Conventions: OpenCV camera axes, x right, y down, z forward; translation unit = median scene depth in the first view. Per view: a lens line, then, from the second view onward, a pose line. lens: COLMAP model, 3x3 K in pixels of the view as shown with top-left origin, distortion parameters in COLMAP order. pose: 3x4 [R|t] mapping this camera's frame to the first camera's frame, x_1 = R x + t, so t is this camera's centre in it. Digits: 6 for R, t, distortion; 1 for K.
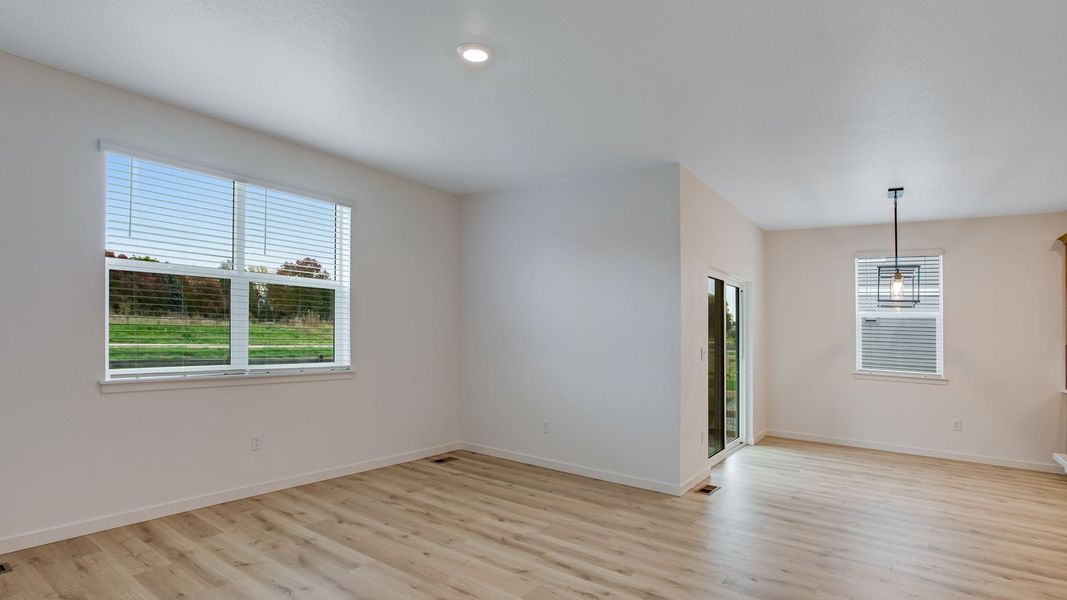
lens RADIAL K [[534.6, 0, 539.0], [0, 534.6, 295.1], [0, 0, 1]] dist [-0.044025, 0.020788]
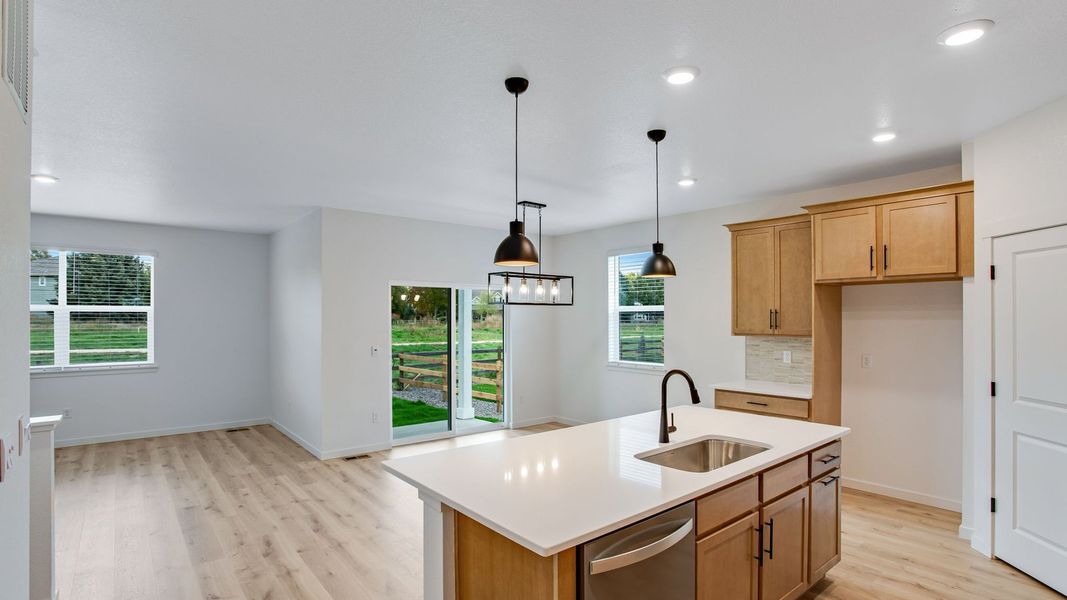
lens RADIAL K [[534.6, 0, 551.8], [0, 534.6, 309.6], [0, 0, 1]] dist [-0.044025, 0.020788]
pose [[0.959654, -0.038826, -0.278489, 1.162680], [0.051180, 0.997995, 0.037226, -0.011630], [0.276486, -0.049977, 0.959718, -0.075342]]
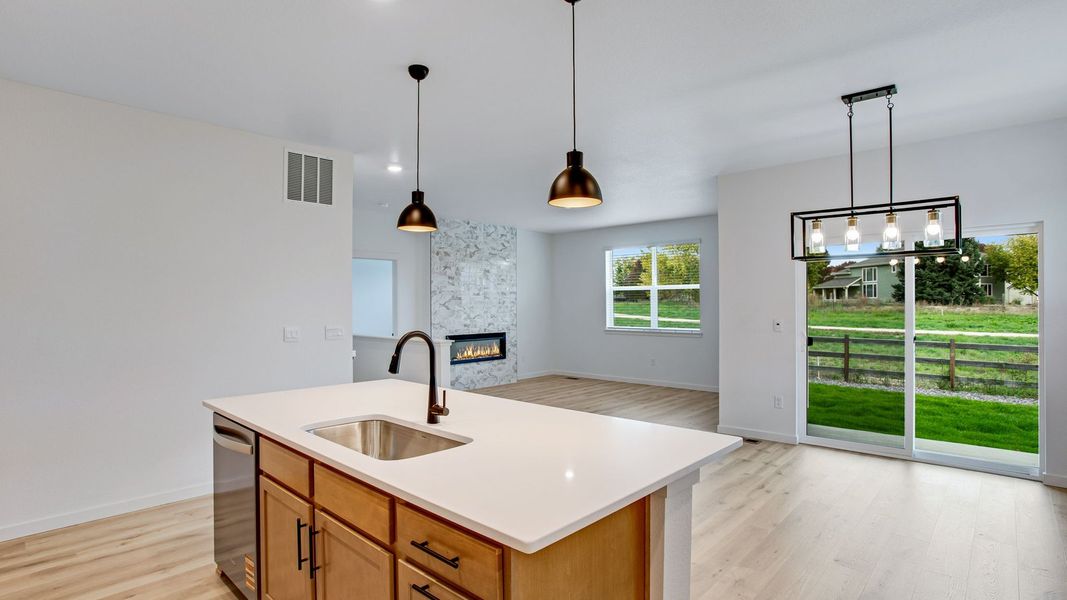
lens RADIAL K [[534.6, 0, 517.3], [0, 534.6, 297.8], [0, 0, 1]] dist [-0.044025, 0.020788]
pose [[-0.170408, -0.045806, -0.984308, 1.604174], [0.059377, 0.996626, -0.056659, 0.093340], [0.983583, -0.068100, -0.167114, 0.745338]]
